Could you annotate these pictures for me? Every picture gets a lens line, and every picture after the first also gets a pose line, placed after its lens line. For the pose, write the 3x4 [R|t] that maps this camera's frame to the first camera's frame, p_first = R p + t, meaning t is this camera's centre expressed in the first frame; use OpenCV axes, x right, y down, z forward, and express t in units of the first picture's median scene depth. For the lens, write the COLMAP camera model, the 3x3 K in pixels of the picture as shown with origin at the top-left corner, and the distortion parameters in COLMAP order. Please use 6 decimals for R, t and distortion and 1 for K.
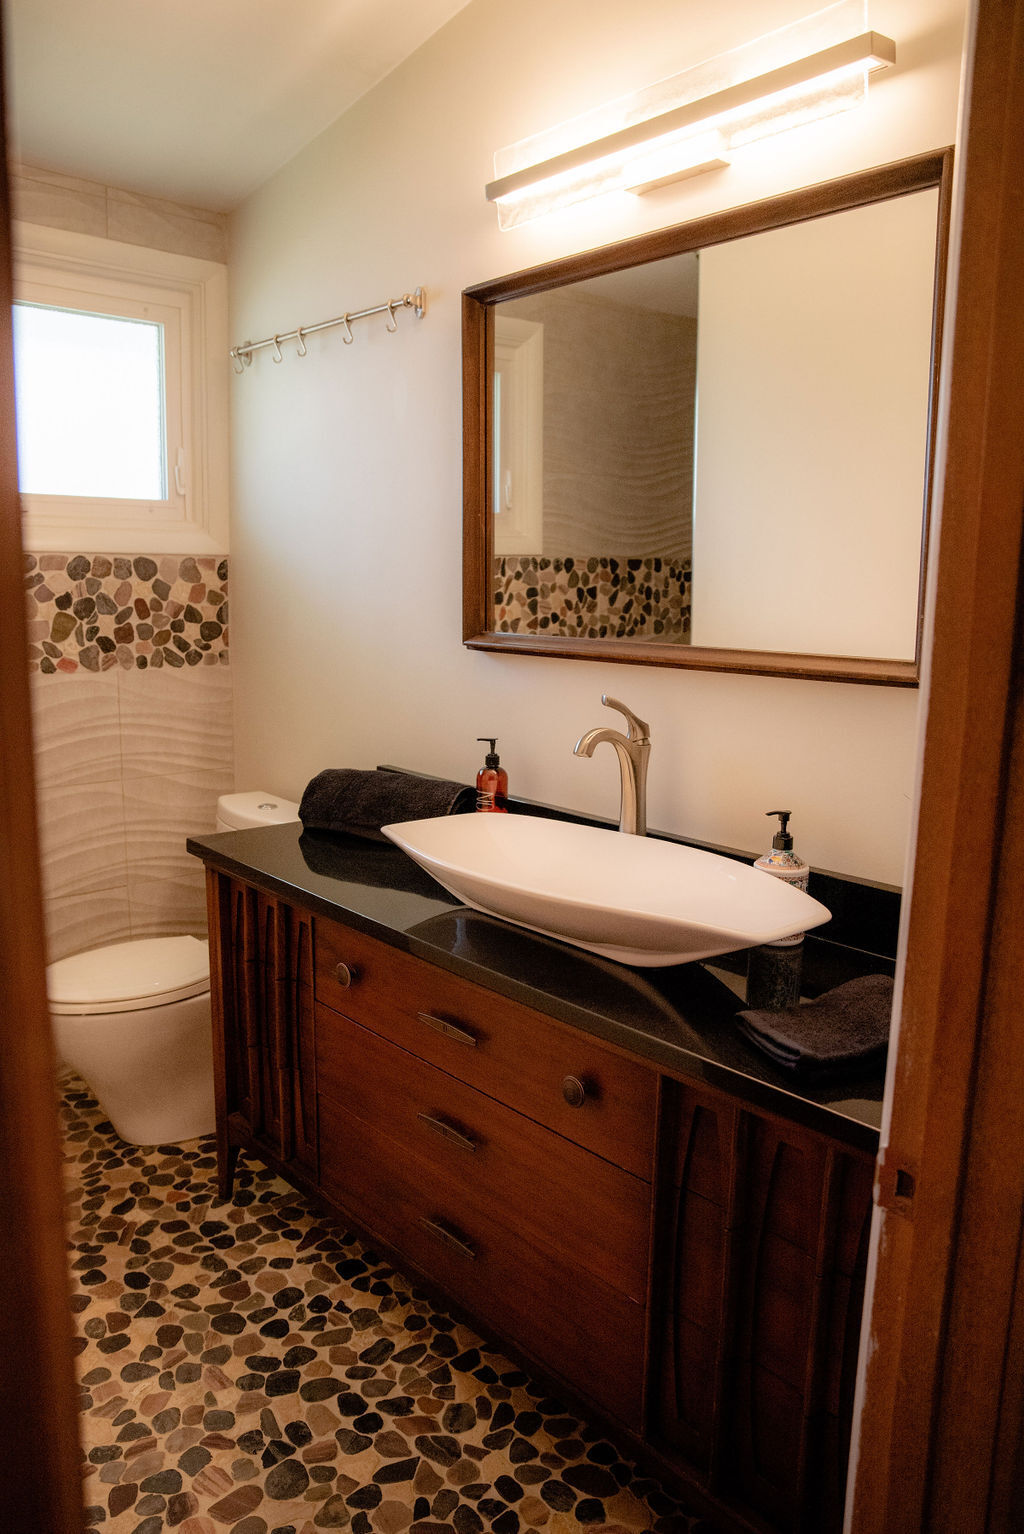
lens RADIAL K [[1114.0, 0, 512.0], [0, 1114.0, 767.0], [0, 0, 1]] dist [-0.103085, 0.099190]
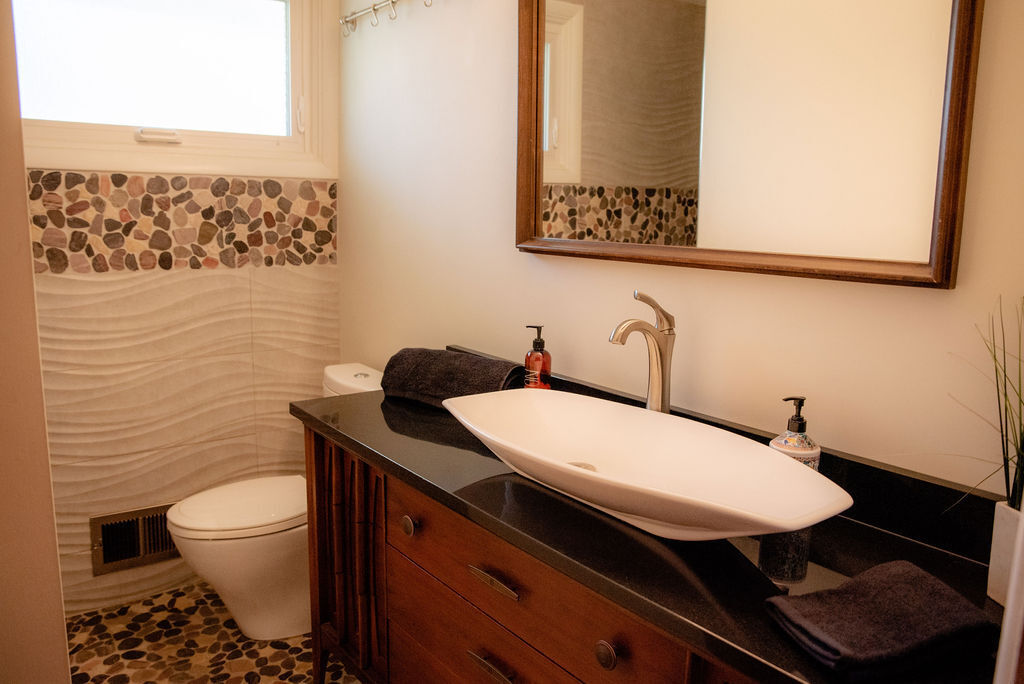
lens RADIAL K [[713.8, 0, 512.0], [0, 713.8, 342.0], [0, 0, 1]] dist [-0.111338, 0.094206]
pose [[0.998100, 0.017035, -0.059212, -0.000746], [-0.016667, 0.999839, 0.006706, -0.011040], [0.059317, -0.005707, 0.998223, 0.198505]]
